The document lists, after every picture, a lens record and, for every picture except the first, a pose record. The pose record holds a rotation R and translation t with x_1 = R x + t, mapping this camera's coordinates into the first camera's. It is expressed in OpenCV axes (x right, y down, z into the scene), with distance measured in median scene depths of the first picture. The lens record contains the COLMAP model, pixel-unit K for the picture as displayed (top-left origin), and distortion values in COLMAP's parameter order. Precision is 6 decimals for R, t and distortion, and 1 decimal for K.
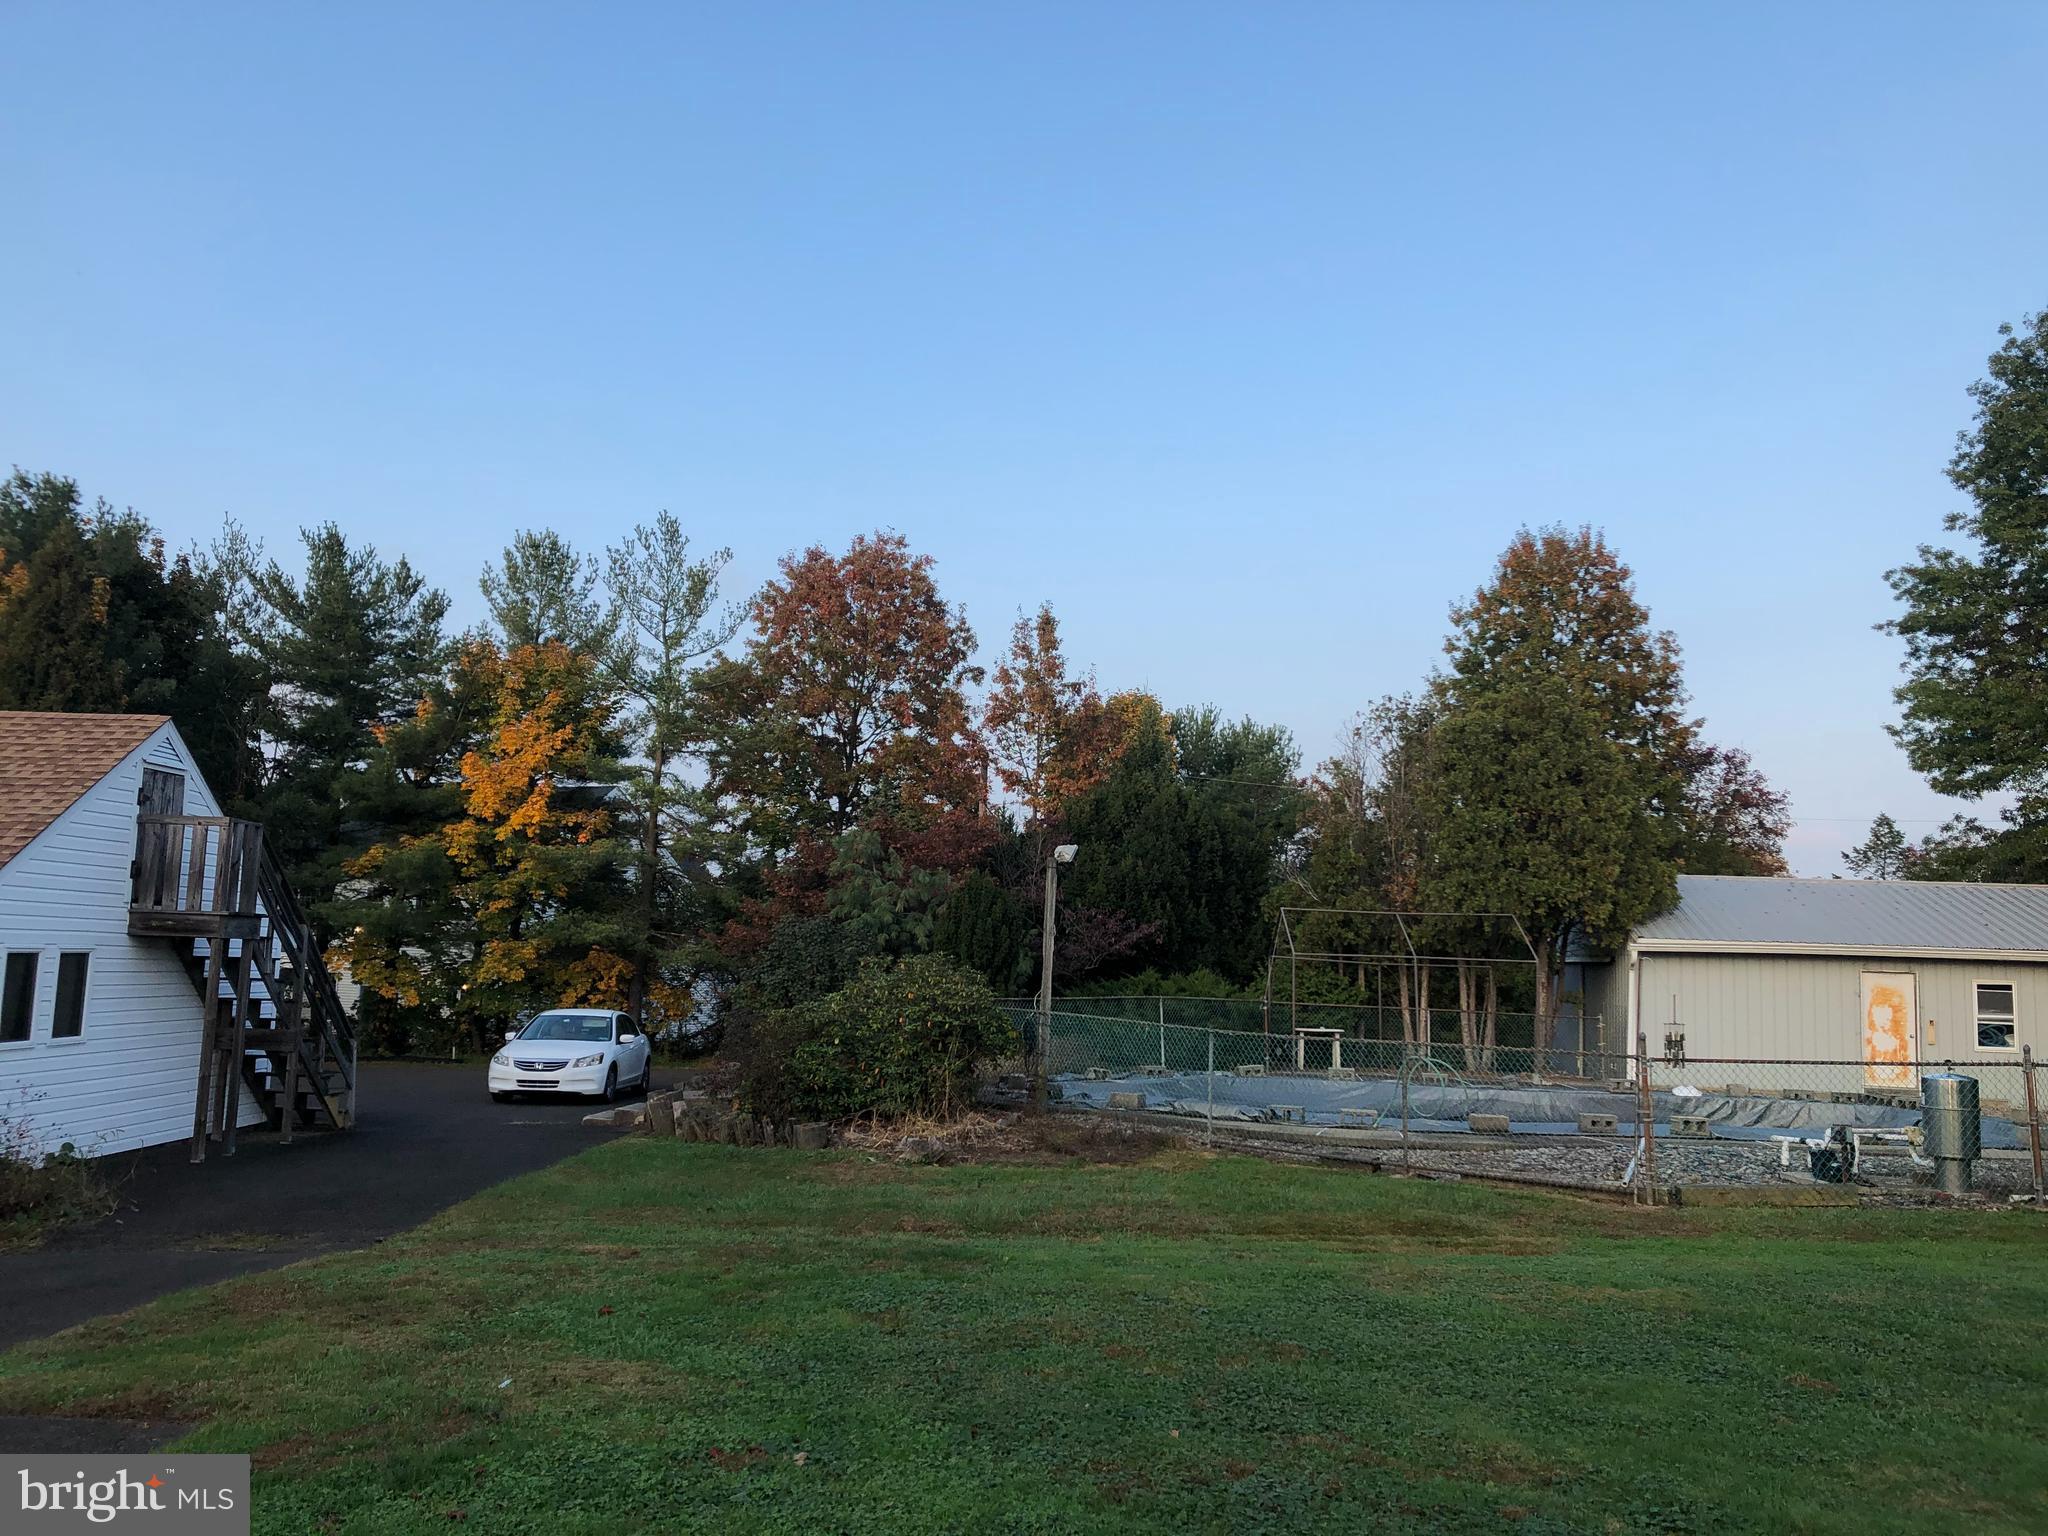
lens RADIAL K [[1685.2, 0, 1023.0], [0, 1685.2, 766.0], [0, 0, 1]] dist [0.017716, -0.024440]
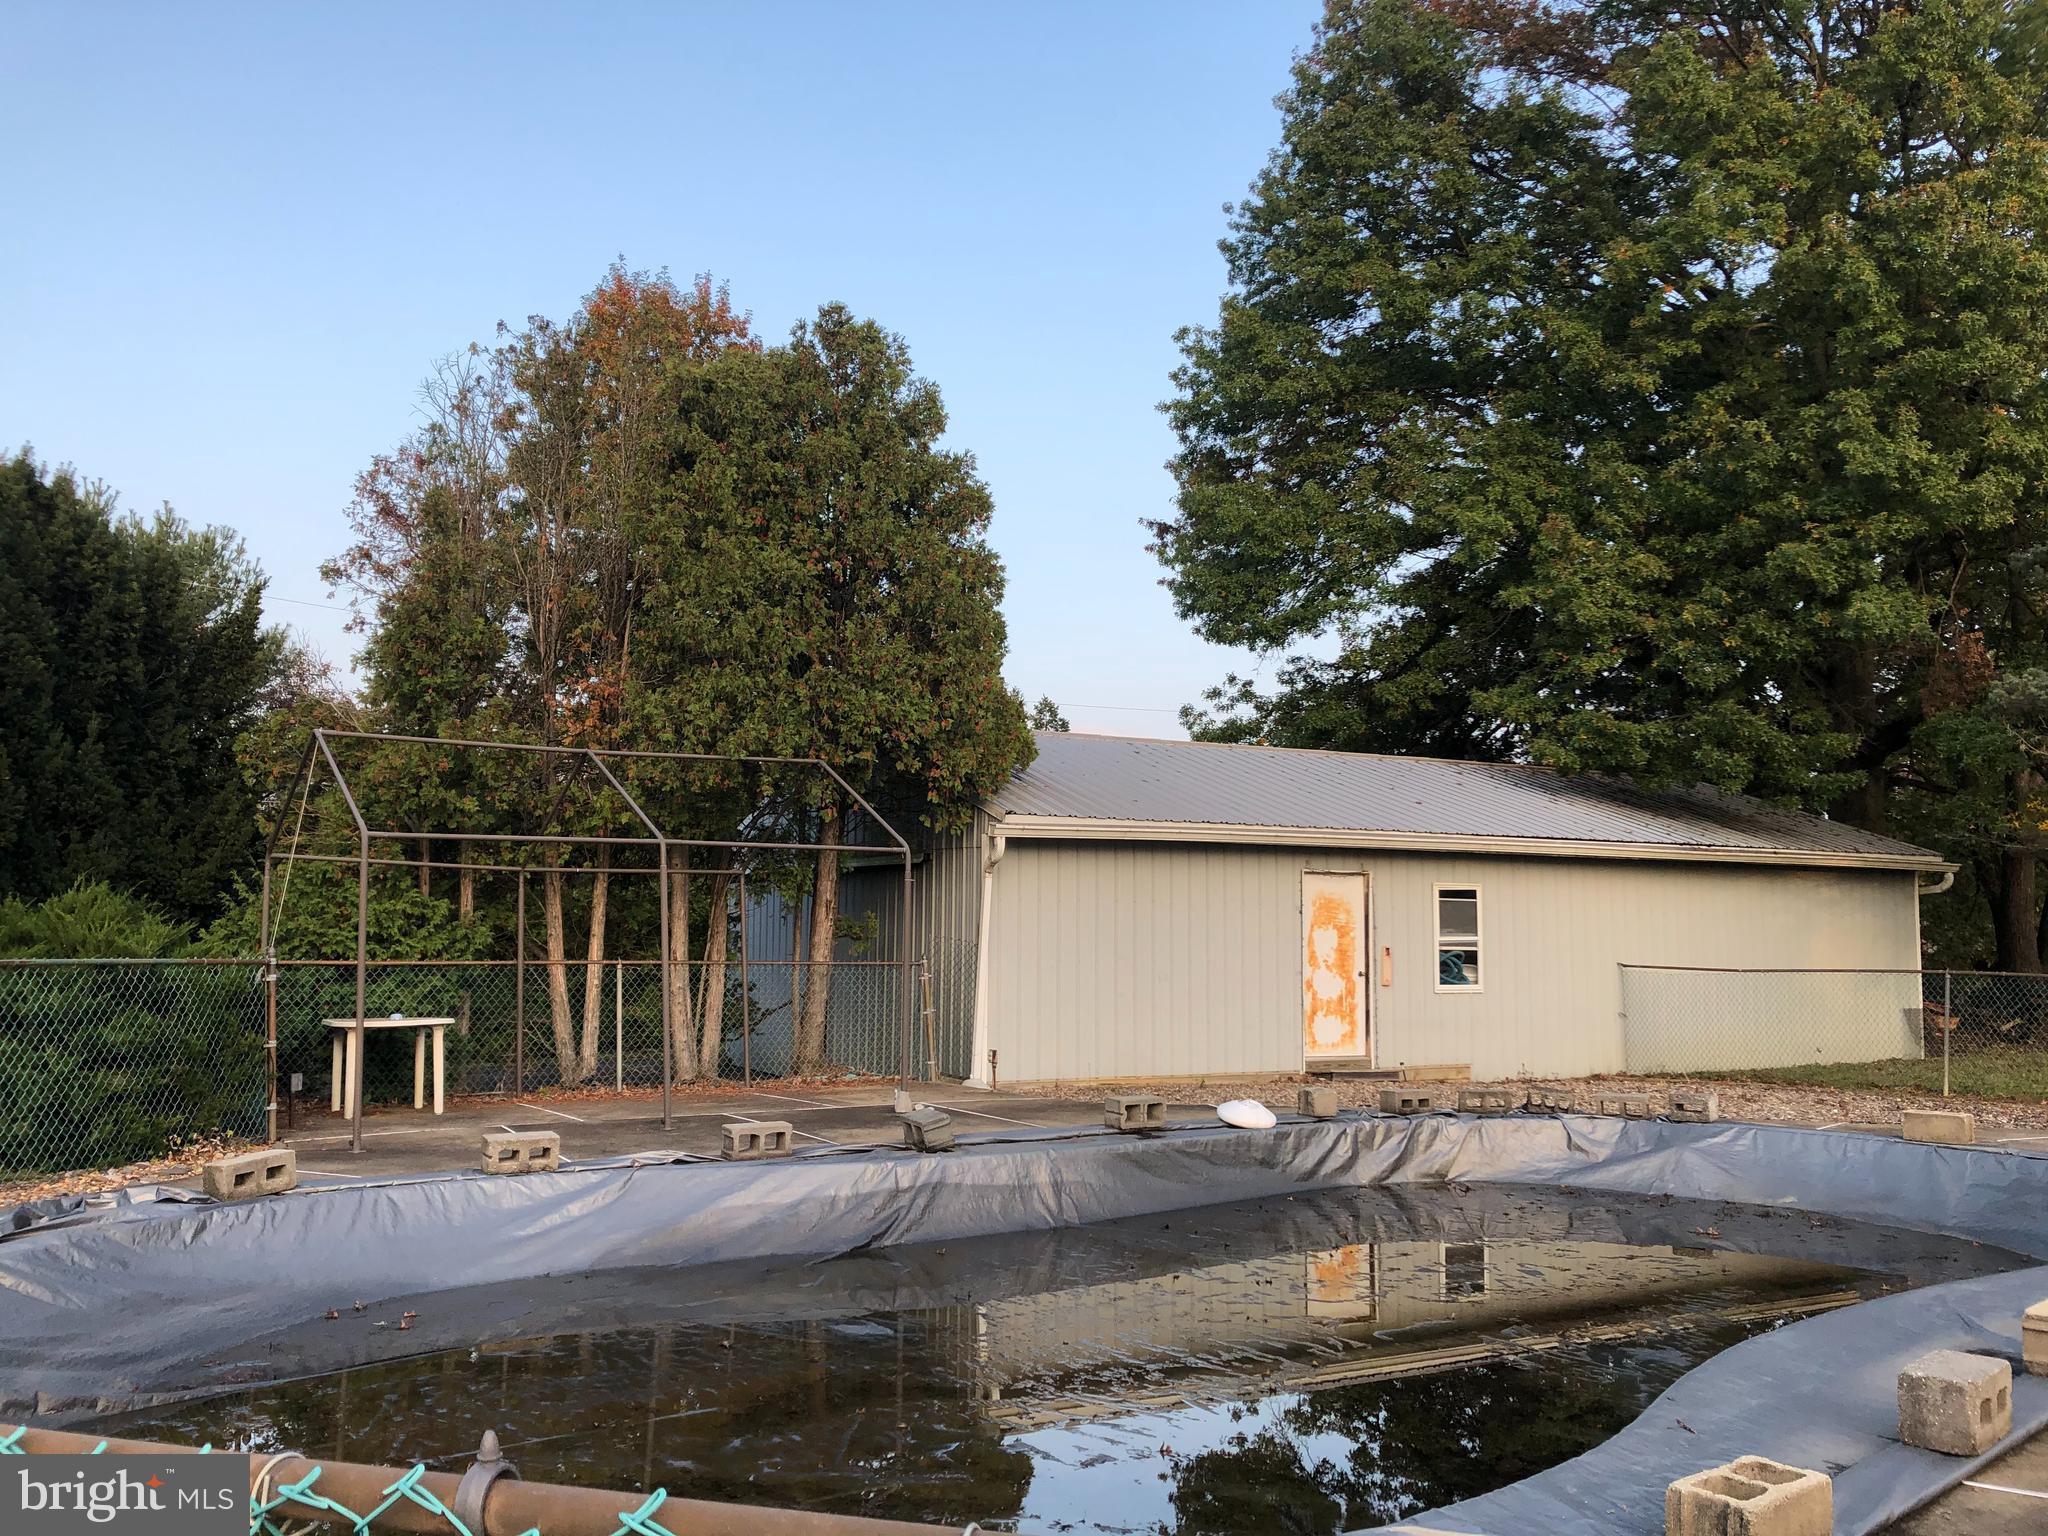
lens RADIAL K [[1685.2, 0, 1010.8], [0, 1685.2, 806.5], [0, 0, 1]] dist [0.017716, -0.024440]
pose [[0.817693, 0.012846, 0.575511, 0.055062], [-0.044135, 0.998207, 0.040427, 0.076588], [-0.573960, -0.058457, 0.816794, 0.555237]]
